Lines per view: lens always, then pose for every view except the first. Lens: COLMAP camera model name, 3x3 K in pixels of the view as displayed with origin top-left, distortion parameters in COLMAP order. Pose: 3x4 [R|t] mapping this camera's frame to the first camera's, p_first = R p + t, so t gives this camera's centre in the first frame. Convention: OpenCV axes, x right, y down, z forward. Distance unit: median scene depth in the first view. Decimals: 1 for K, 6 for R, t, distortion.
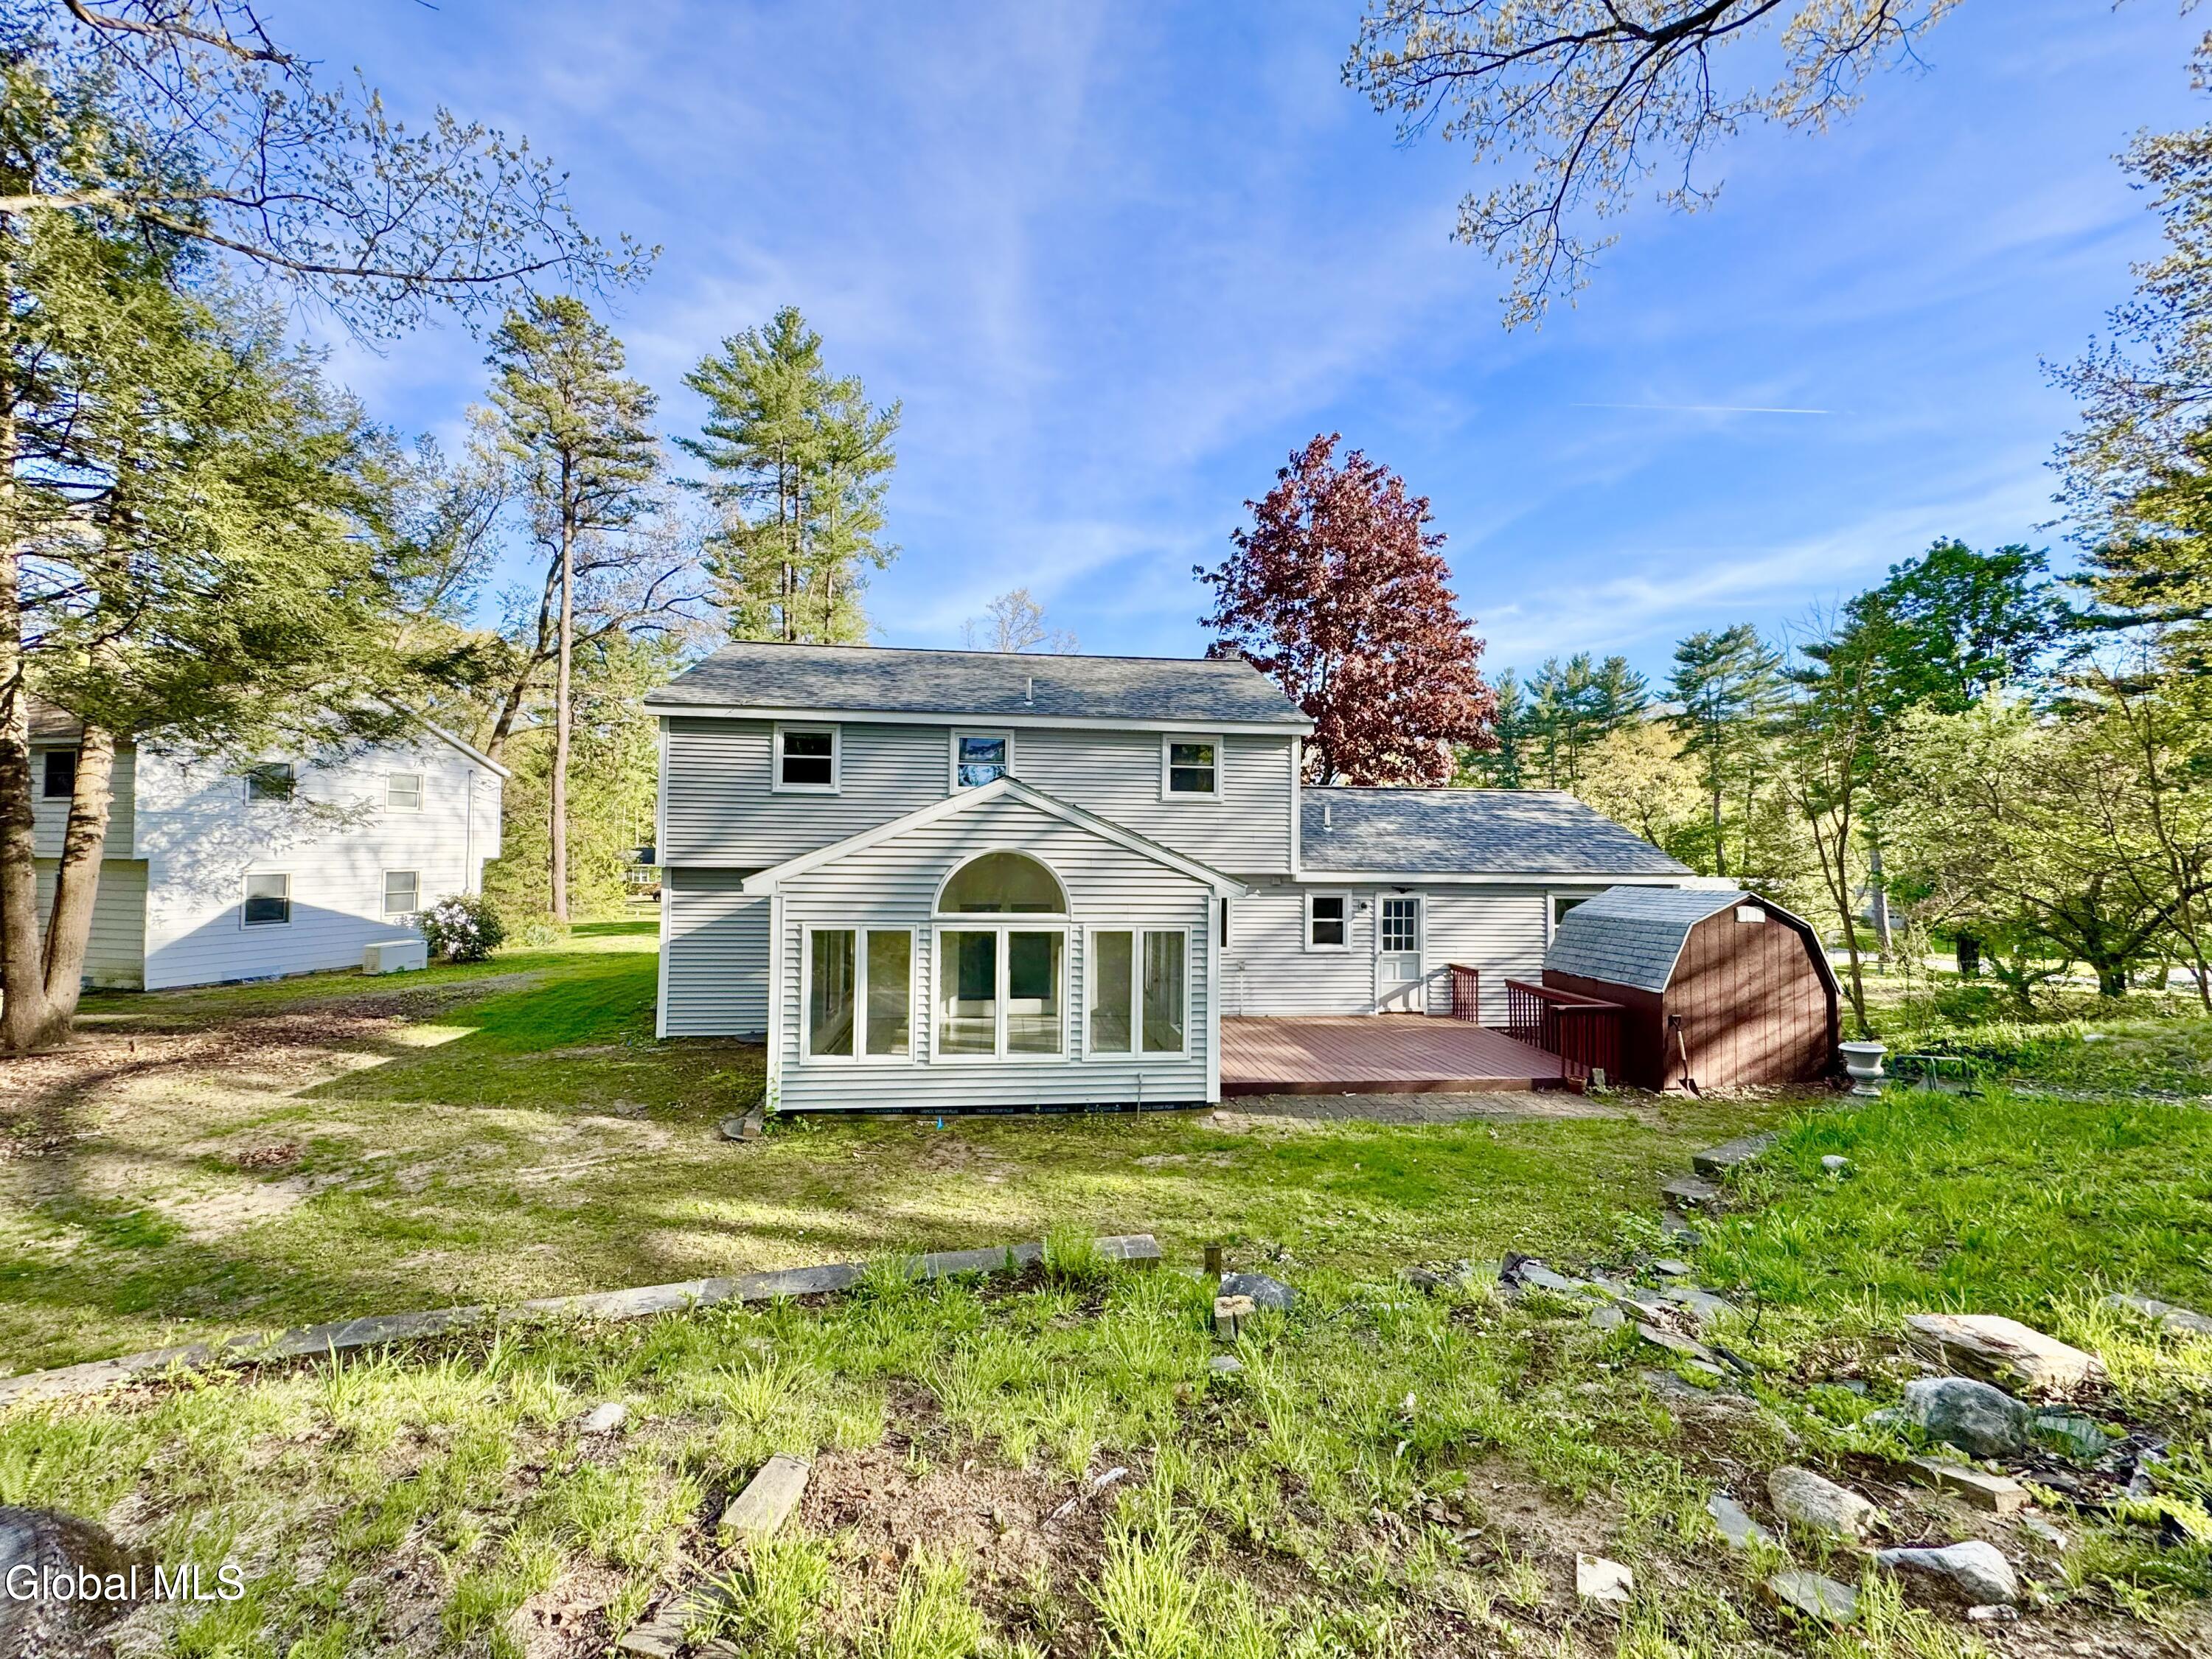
lens RADIAL K [[880.4, 0, 1103.4], [0, 880.4, 828.8], [0, 0, 1]] dist [-0.001625, -0.000437]
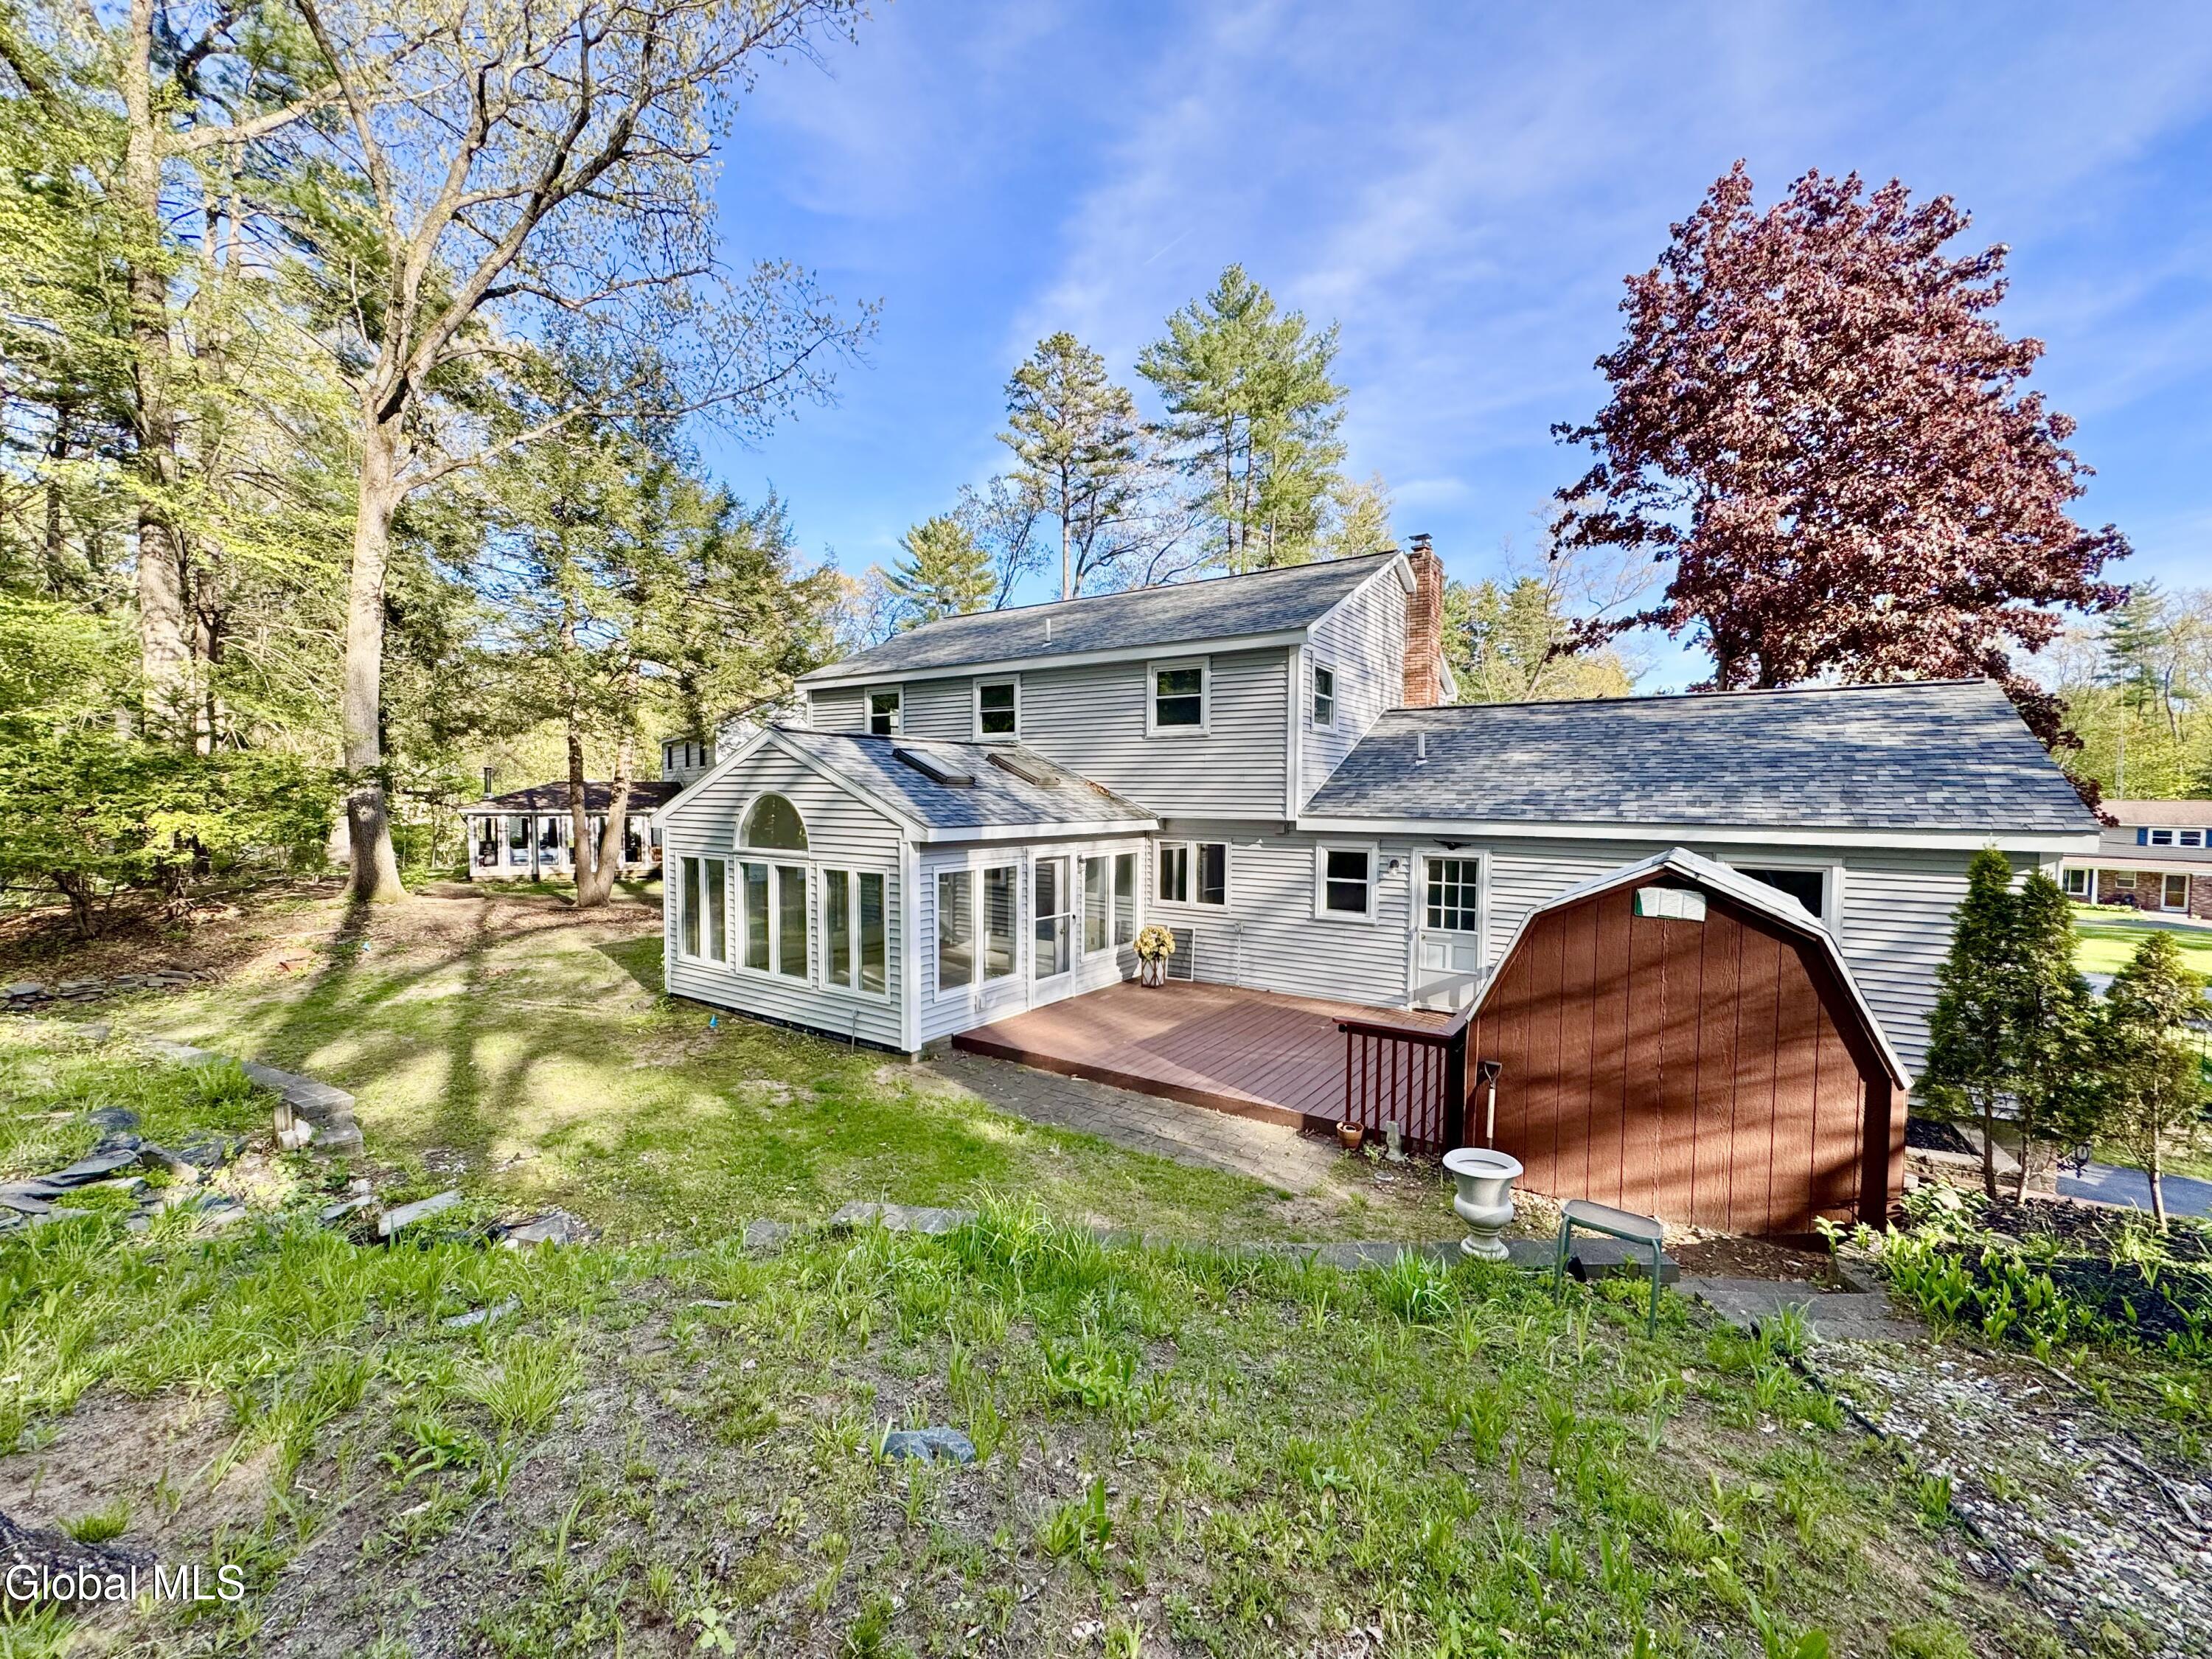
lens RADIAL K [[880.4, 0, 1103.4], [0, 880.4, 828.8], [0, 0, 1]] dist [-0.001625, -0.000437]
pose [[0.752159, 0.019252, -0.658700, 0.572067], [0.020821, 0.998380, 0.052955, 0.011972], [0.658653, -0.053545, 0.750539, 0.264984]]
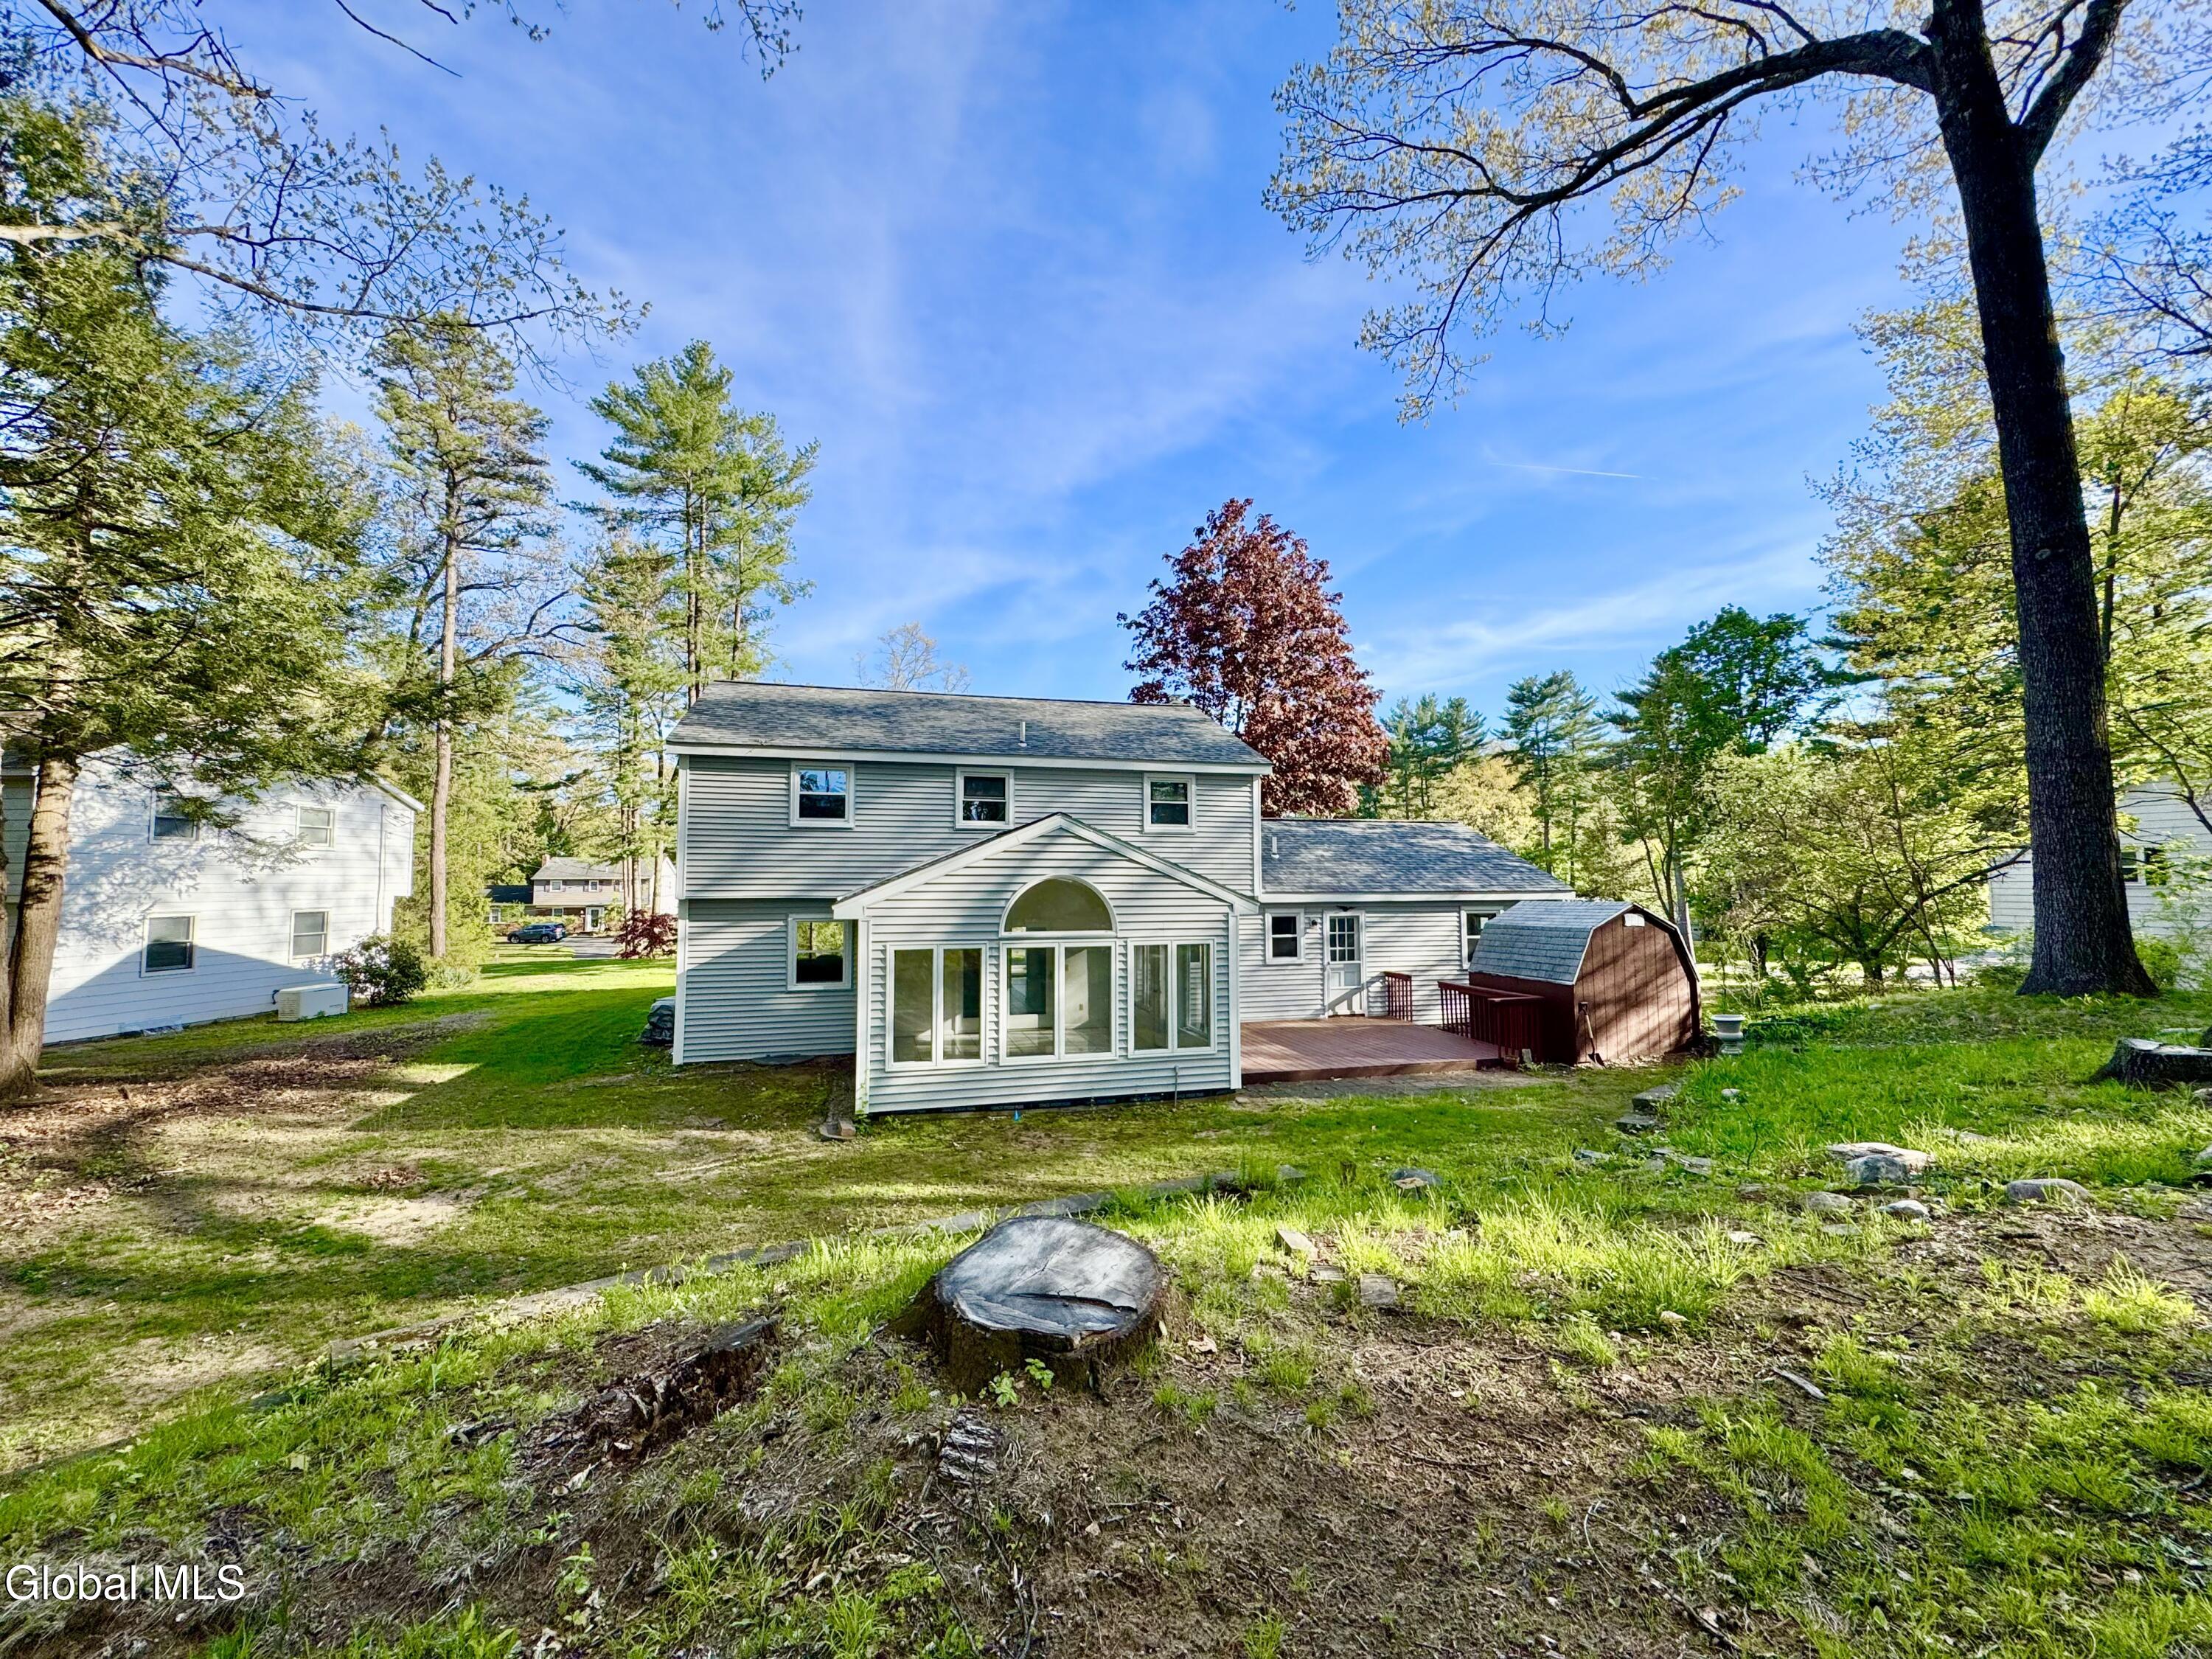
lens RADIAL K [[880.4, 0, 1103.4], [0, 880.4, 828.8], [0, 0, 1]] dist [-0.001625, -0.000437]
pose [[0.988878, -0.005955, 0.148612, -0.138432], [0.011101, 0.999366, -0.033825, 0.000794], [-0.148316, 0.035099, 0.988317, -0.092680]]
